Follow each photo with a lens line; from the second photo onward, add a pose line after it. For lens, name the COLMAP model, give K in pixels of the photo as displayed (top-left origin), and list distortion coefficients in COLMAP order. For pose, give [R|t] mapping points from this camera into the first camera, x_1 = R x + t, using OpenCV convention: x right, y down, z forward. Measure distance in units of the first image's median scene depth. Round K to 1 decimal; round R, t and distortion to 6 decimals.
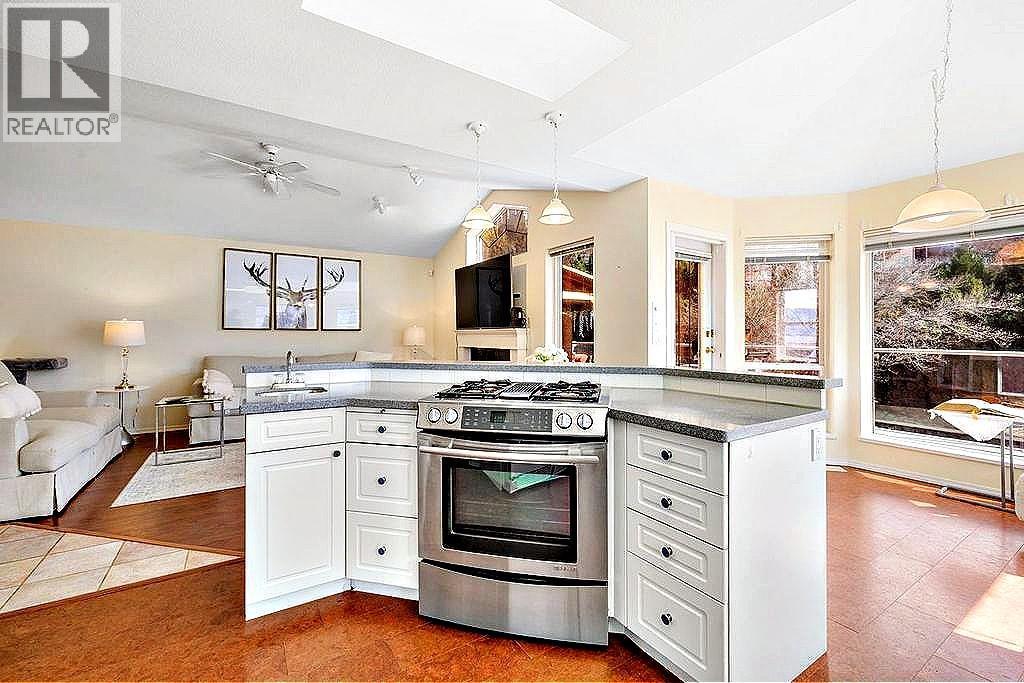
lens RADIAL K [[430.0, 0, 509.9], [0, 430.0, 334.2], [0, 0, 1]] dist [0.005447, -0.001210]
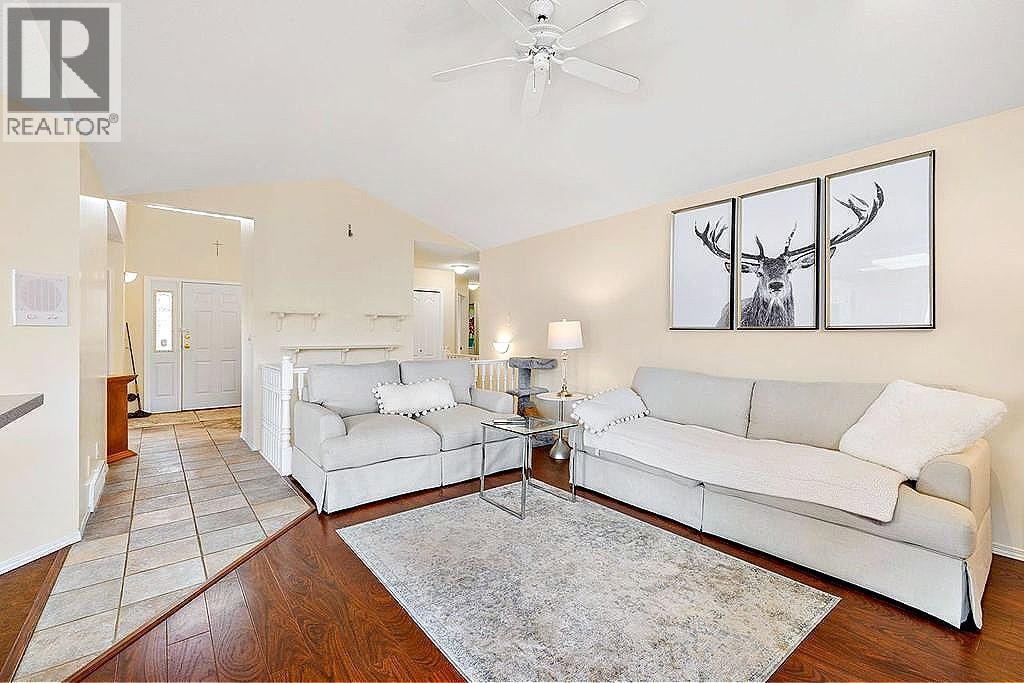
lens RADIAL K [[430.0, 0, 514.3], [0, 430.0, 339.2], [0, 0, 1]] dist [0.005447, -0.001210]
pose [[0.138691, 0.014465, -0.990230, -0.010539], [-0.001190, 0.999895, 0.014439, -0.004998], [0.990335, -0.000824, 0.138694, 0.619575]]
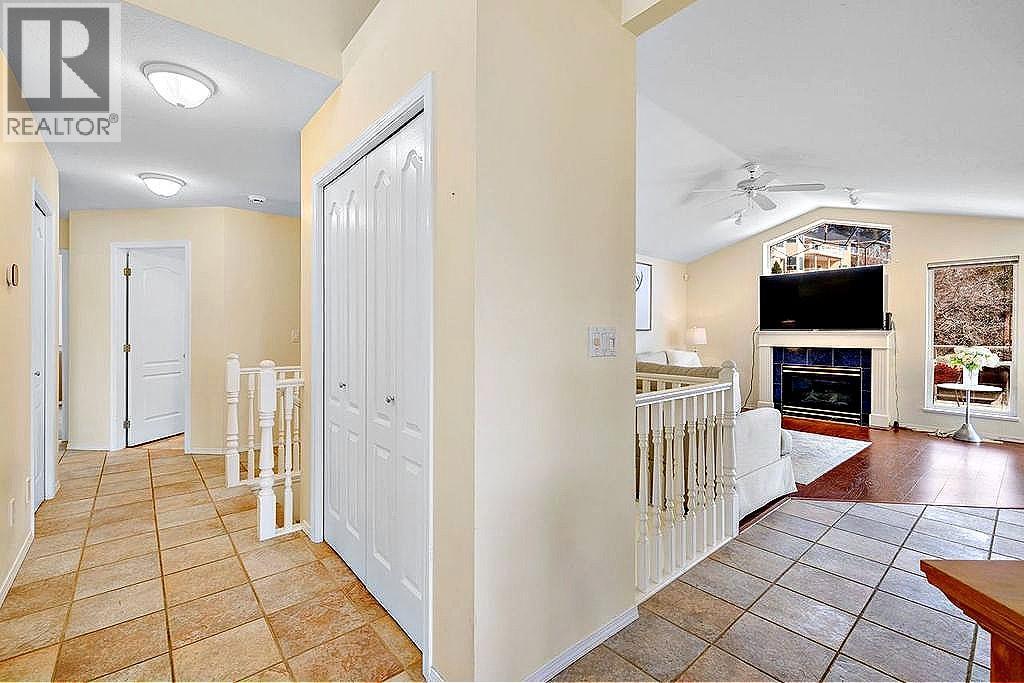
lens RADIAL K [[430.0, 0, 504.1], [0, 430.0, 333.2], [0, 0, 1]] dist [0.005447, -0.001210]
pose [[0.990416, 0.003716, 0.138069, -0.938038], [-0.003959, 0.999991, 0.001490, -0.003220], [-0.138063, -0.002022, 0.990421, -0.004755]]
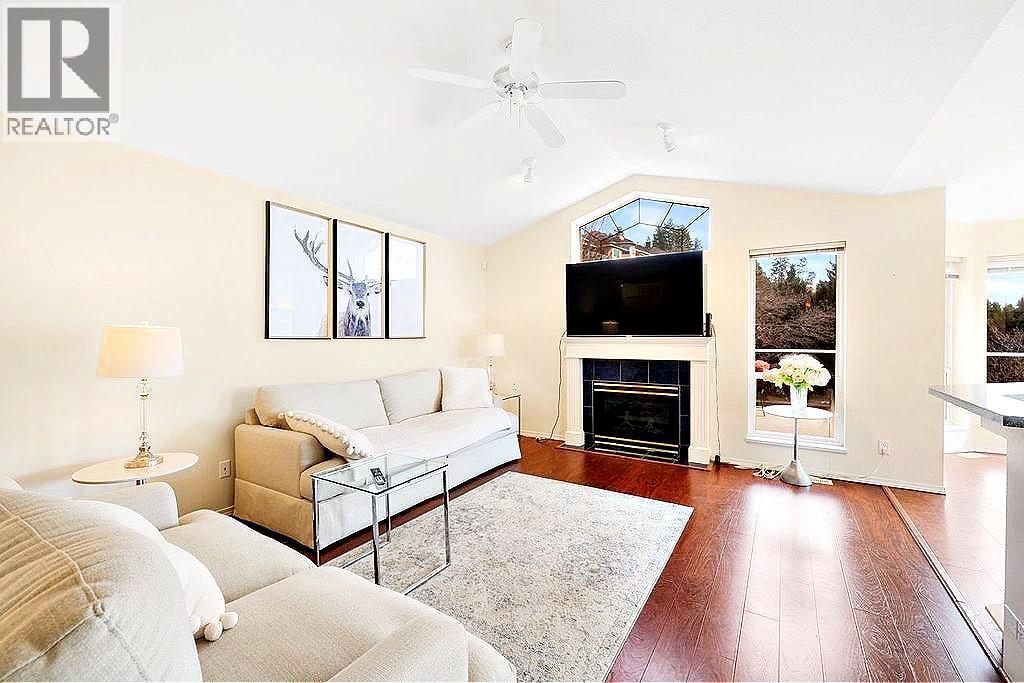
lens RADIAL K [[430.0, 0, 506.1], [0, 430.0, 338.2], [0, 0, 1]] dist [0.005447, -0.001210]
pose [[0.901810, -0.006378, 0.432085, -0.591199], [0.003745, 0.999969, 0.006944, -0.014828], [-0.432116, -0.004644, 0.901806, 0.310958]]
